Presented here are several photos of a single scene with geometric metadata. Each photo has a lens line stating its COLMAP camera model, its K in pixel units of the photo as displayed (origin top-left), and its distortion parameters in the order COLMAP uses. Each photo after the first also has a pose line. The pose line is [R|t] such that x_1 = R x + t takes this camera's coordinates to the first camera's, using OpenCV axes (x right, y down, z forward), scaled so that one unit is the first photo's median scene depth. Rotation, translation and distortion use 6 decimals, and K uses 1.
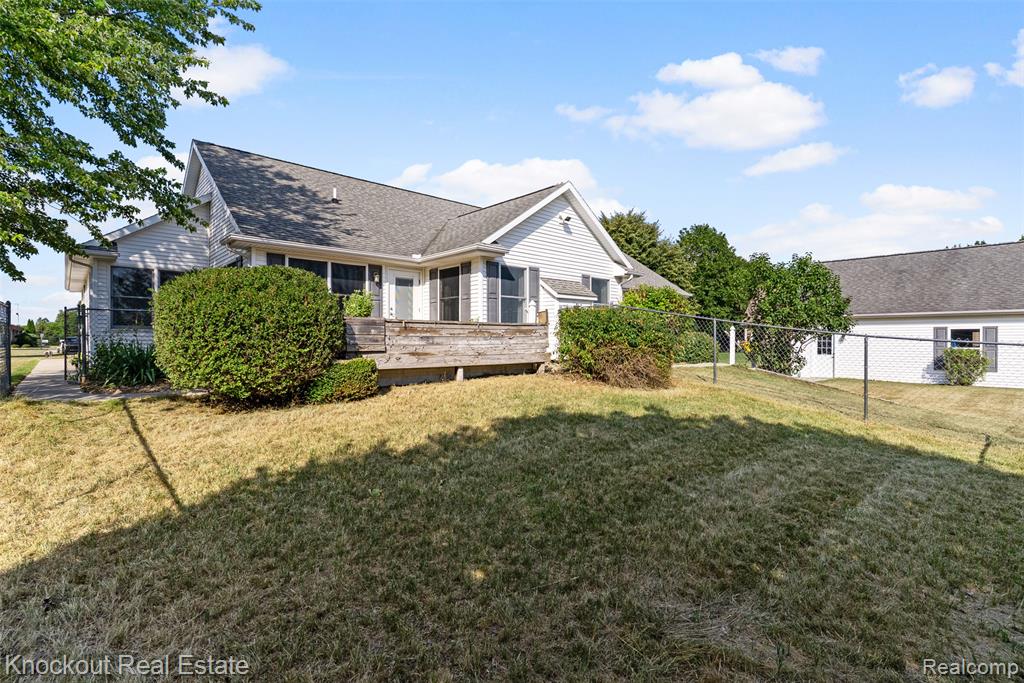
lens RADIAL K [[485.9, 0, 514.8], [0, 485.9, 335.0], [0, 0, 1]] dist [0.000829, -0.001346]
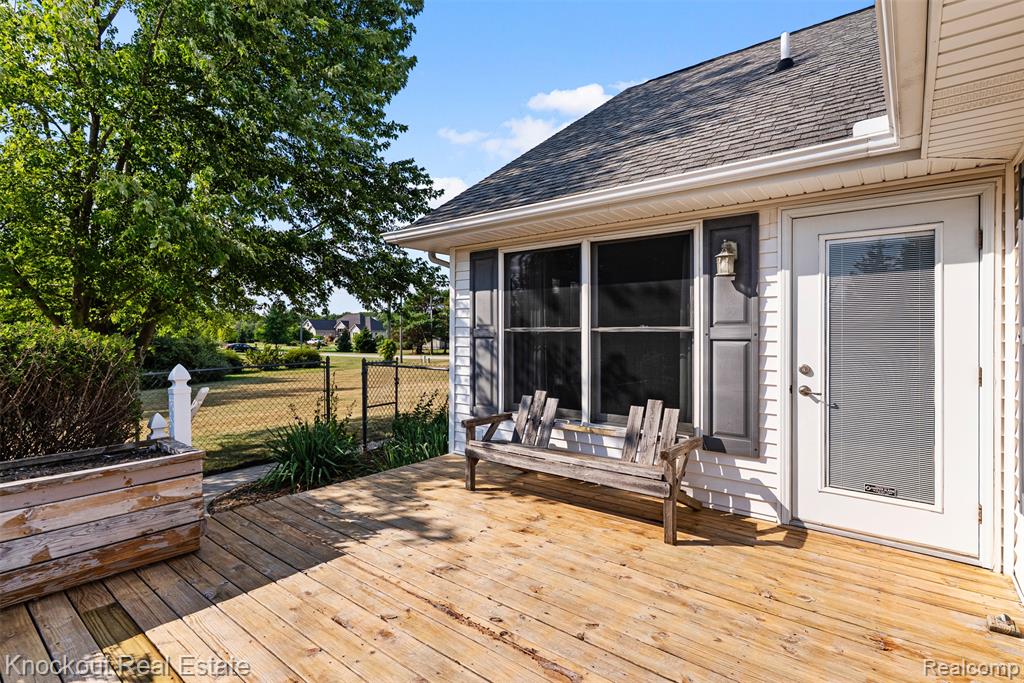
lens RADIAL K [[485.9, 0, 514.7], [0, 485.9, 331.3], [0, 0, 1]] dist [0.000829, -0.001346]
pose [[0.149016, -0.017744, -0.988676, -0.020401], [-0.007210, 0.999793, -0.019030, -0.062625], [0.988809, 0.009964, 0.148857, 0.742049]]
